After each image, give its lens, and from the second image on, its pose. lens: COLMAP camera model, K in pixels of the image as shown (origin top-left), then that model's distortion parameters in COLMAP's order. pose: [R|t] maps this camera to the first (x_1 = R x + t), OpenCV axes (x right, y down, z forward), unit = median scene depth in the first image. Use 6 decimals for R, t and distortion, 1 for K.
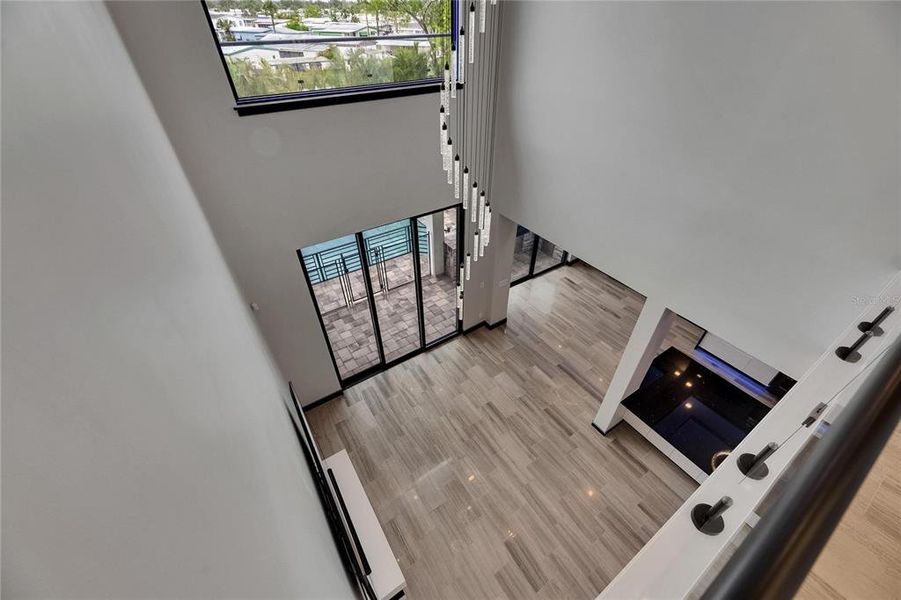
lens RADIAL K [[360.8, 0, 453.8], [0, 360.8, 300.9], [0, 0, 1]] dist [0.007554, -0.000556]
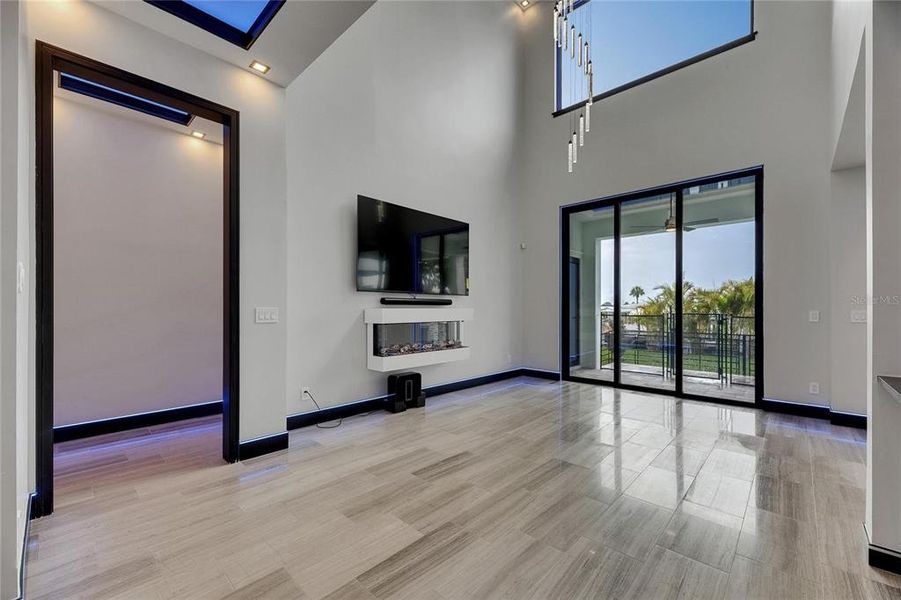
lens RADIAL K [[365.9, 0, 455.0], [0, 365.9, 308.5], [0, 0, 1]] dist [0.006190, -0.000011]
pose [[0.226912, -0.000904, -0.973915, 0.821615], [-0.622181, 0.769200, -0.145675, 0.608748], [0.749267, 0.639007, 0.173978, 0.737105]]
